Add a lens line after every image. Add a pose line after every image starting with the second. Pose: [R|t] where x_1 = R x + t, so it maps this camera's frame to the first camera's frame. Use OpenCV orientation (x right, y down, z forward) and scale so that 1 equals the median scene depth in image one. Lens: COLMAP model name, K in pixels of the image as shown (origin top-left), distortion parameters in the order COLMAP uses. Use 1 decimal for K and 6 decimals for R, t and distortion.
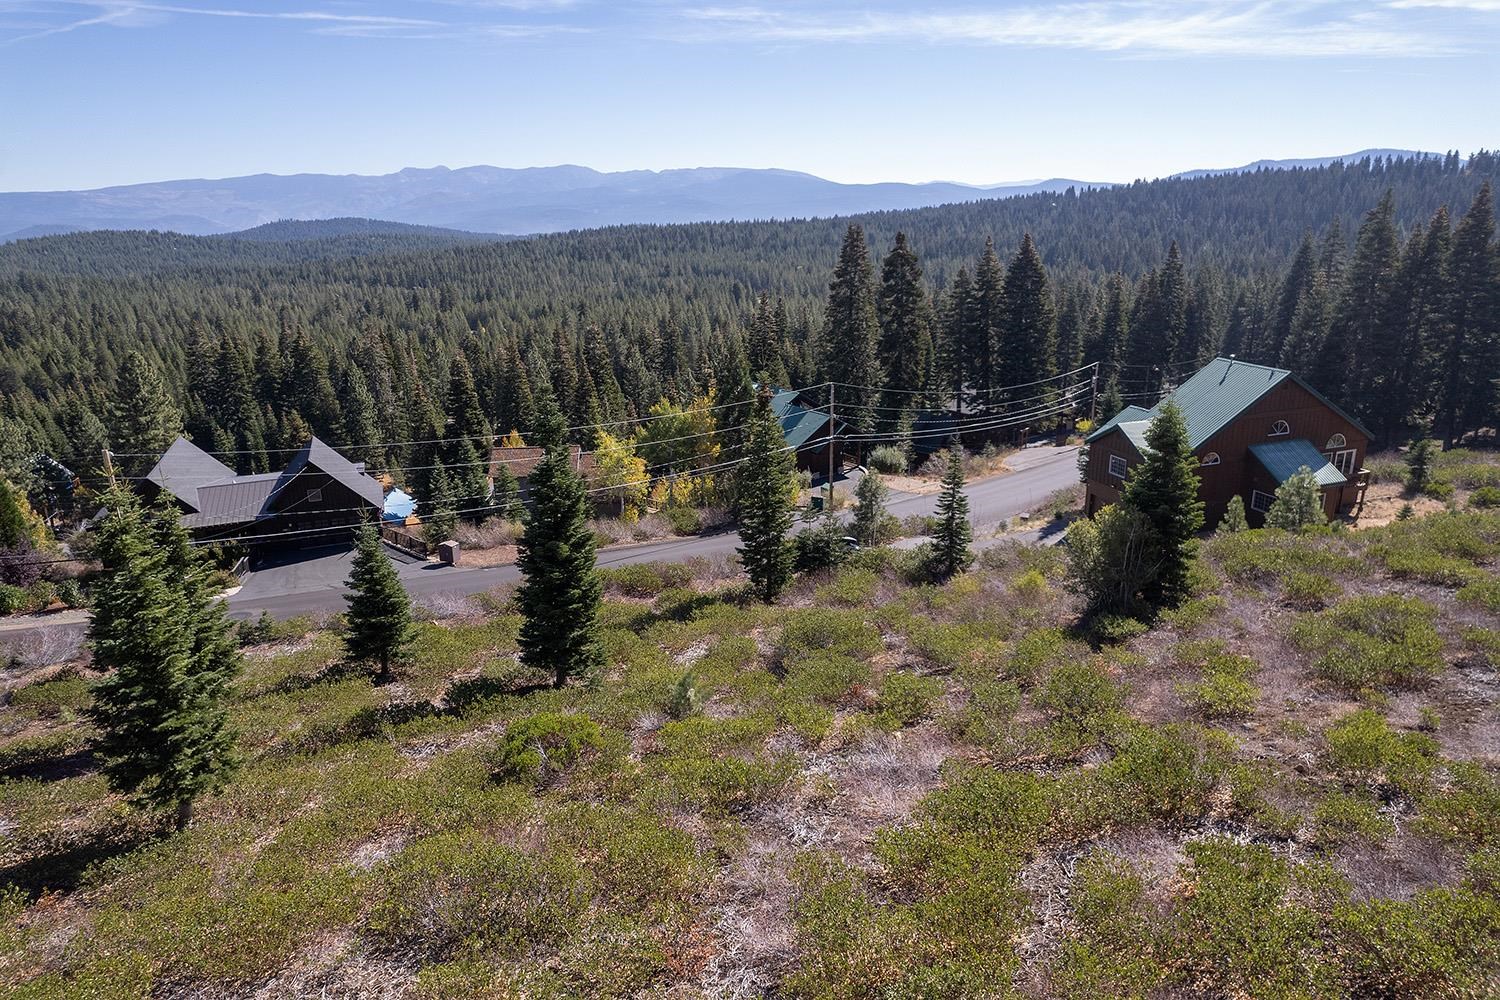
lens RADIAL K [[951.3, 0, 754.0], [0, 951.3, 509.4], [0, 0, 1]] dist [-0.078794, 0.065901]
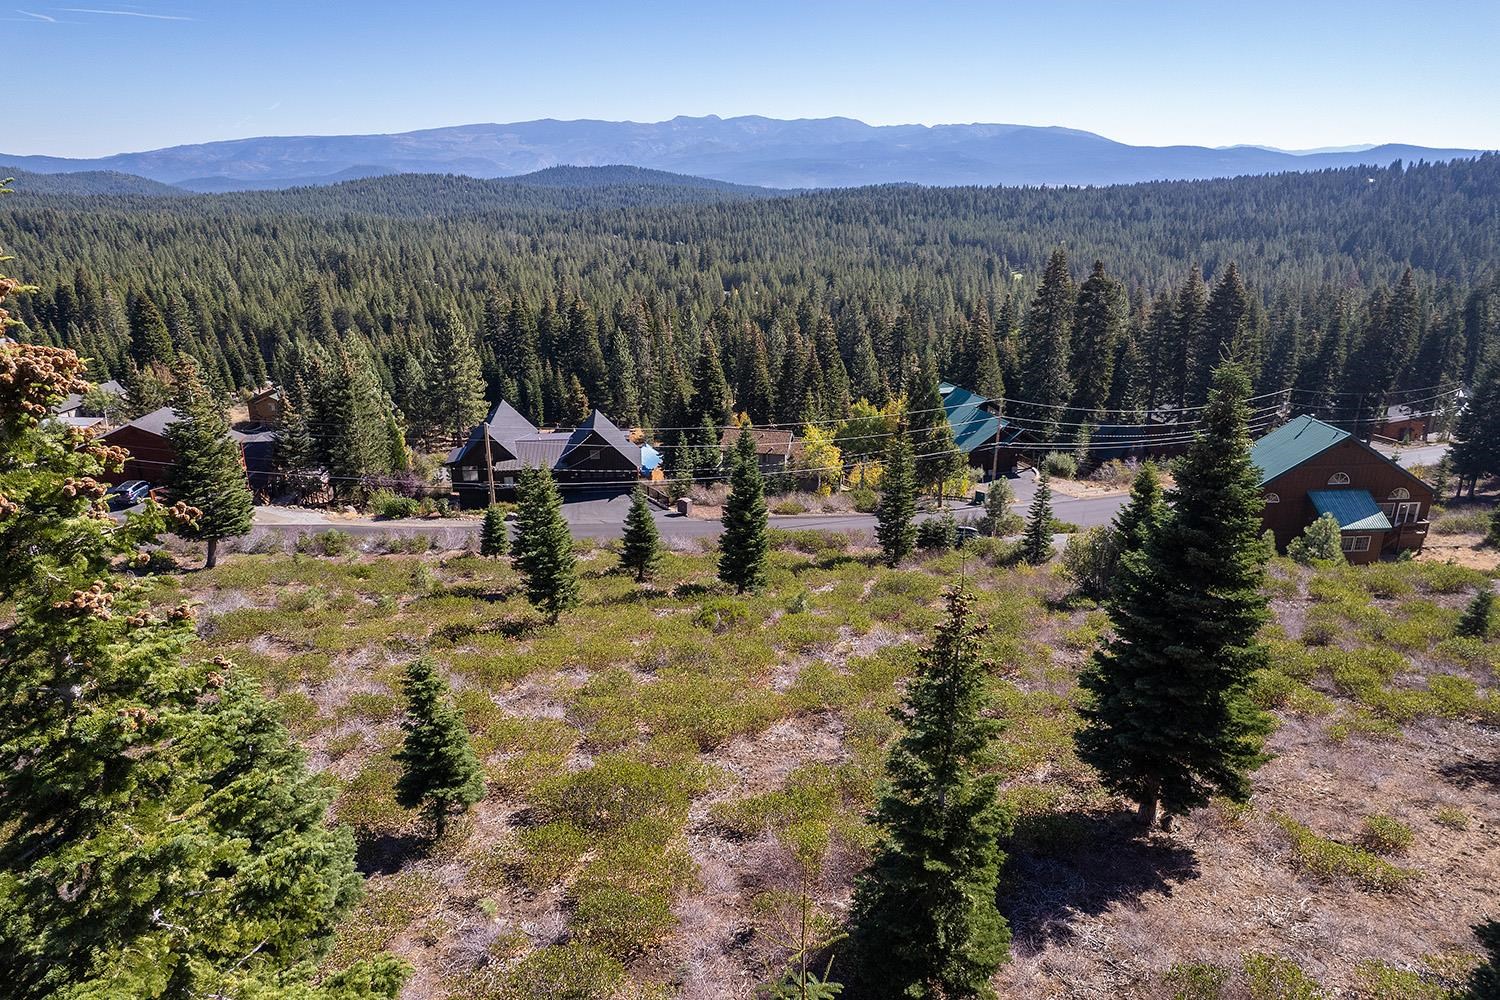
lens RADIAL K [[953.4, 0, 753.4], [0, 953.4, 509.3], [0, 0, 1]] dist [-0.078375, 0.065837]
pose [[0.965533, 0.107714, -0.236946, 0.056968], [-0.099696, 0.993973, 0.045597, -0.012938], [0.240429, -0.020403, 0.970452, -0.177856]]
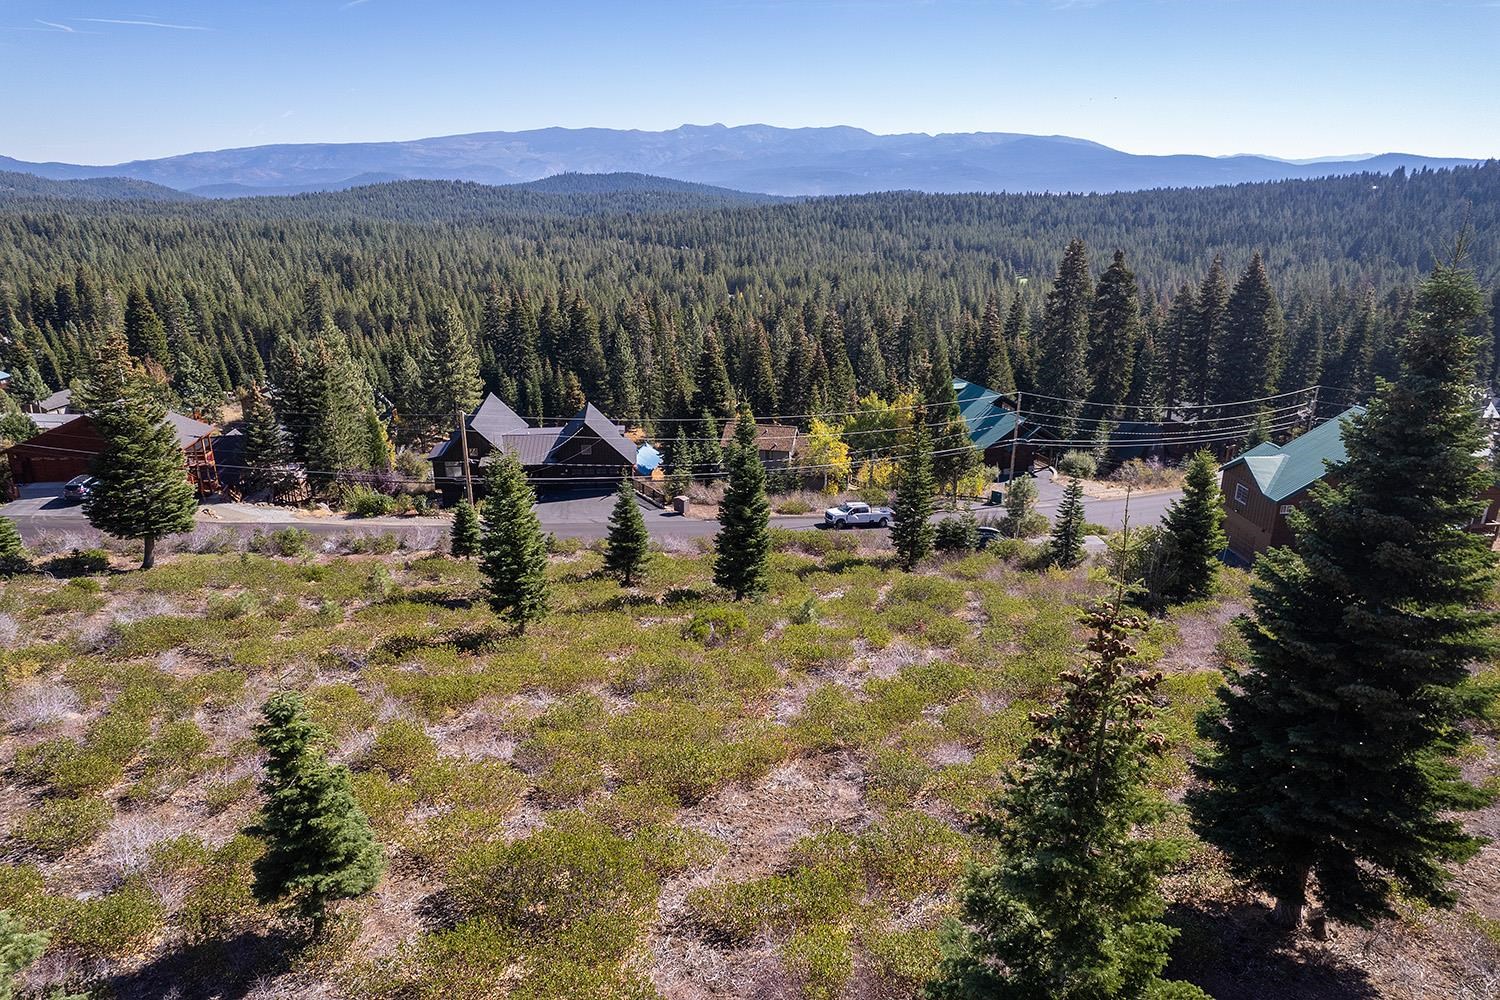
lens RADIAL K [[951.3, 0, 754.0], [0, 951.3, 509.4], [0, 0, 1]] dist [-0.078794, 0.065901]
pose [[0.964307, 0.110055, -0.240830, 0.045775], [-0.102909, 0.993800, 0.042092, -0.007027], [0.243969, -0.015806, 0.969654, -0.124035]]
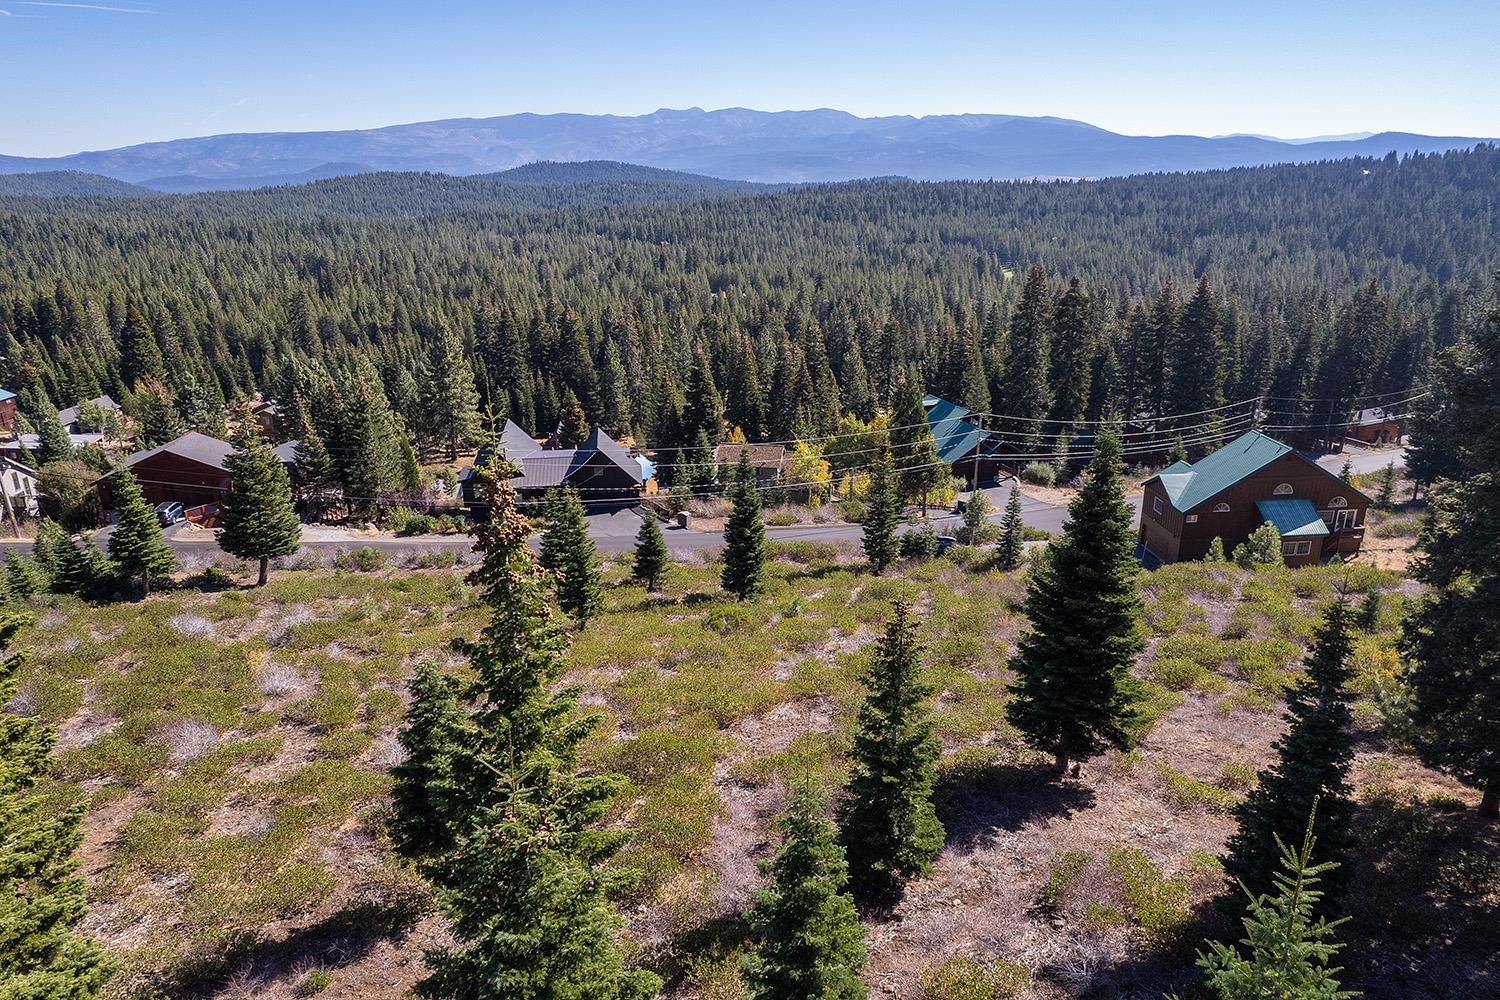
lens RADIAL K [[972.1, 0, 752.6], [0, 972.1, 510.7], [0, 0, 1]] dist [-0.077982, 0.066677]
pose [[0.968976, 0.095410, -0.227997, 0.068117], [-0.088162, 0.995229, 0.041791, -0.022453], [0.230897, -0.020393, 0.972764, -0.246317]]
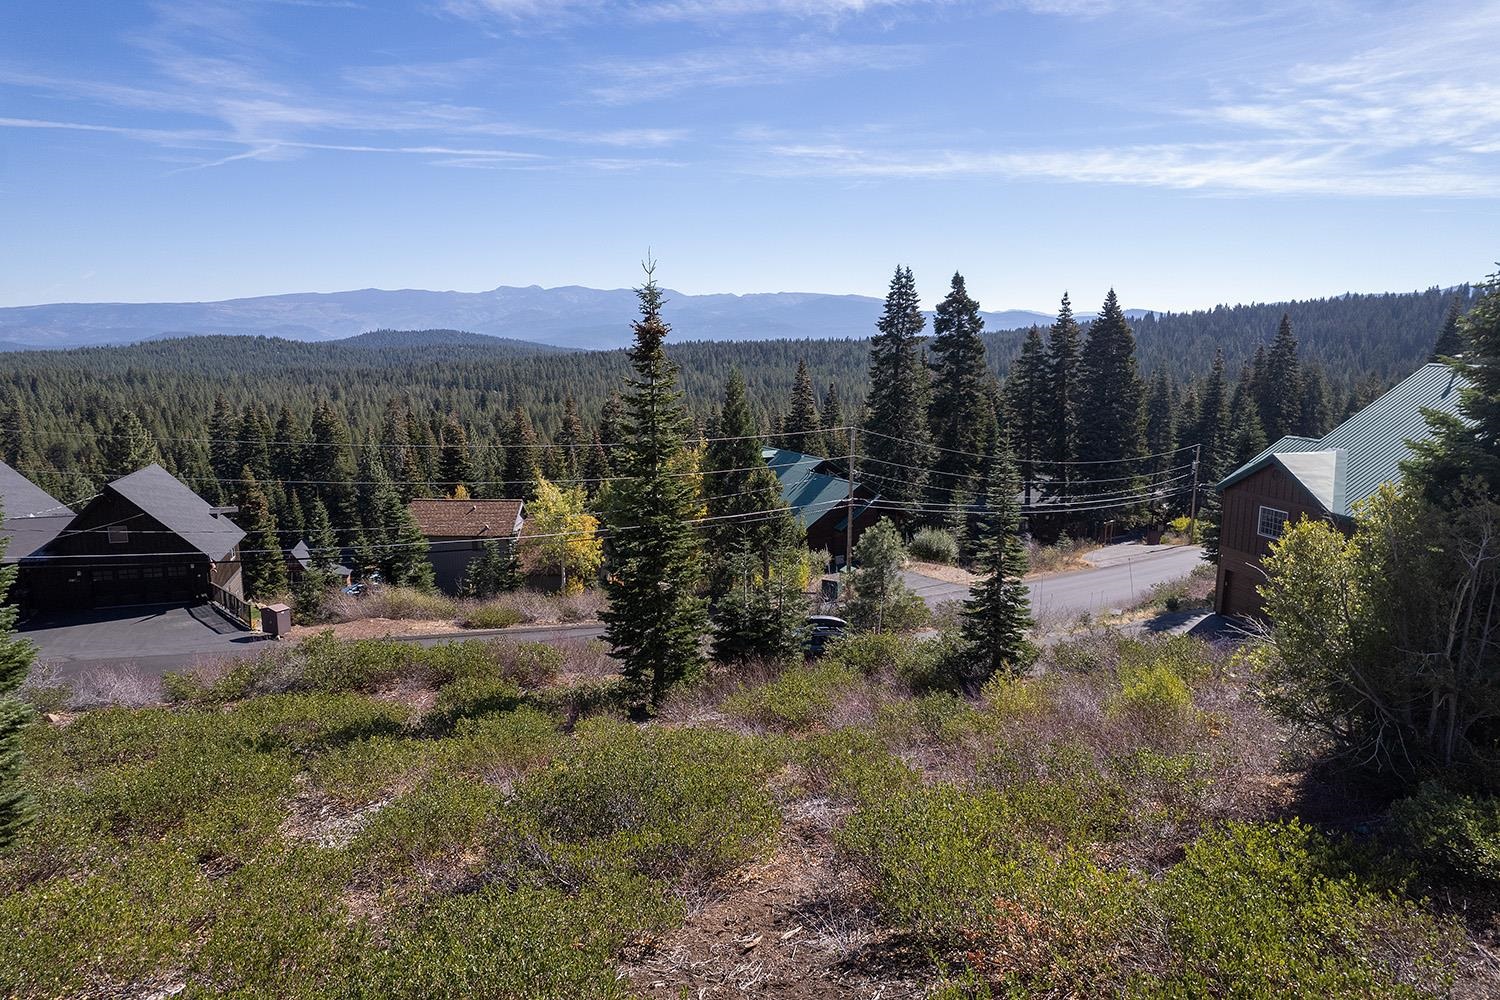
lens RADIAL K [[972.1, 0, 752.6], [0, 972.1, 510.7], [0, 0, 1]] dist [-0.077982, 0.066677]
pose [[0.996863, 0.036489, -0.070237, 0.043081], [-0.044439, 0.992350, -0.115180, 0.017414], [0.065497, 0.117940, 0.990858, 0.174976]]
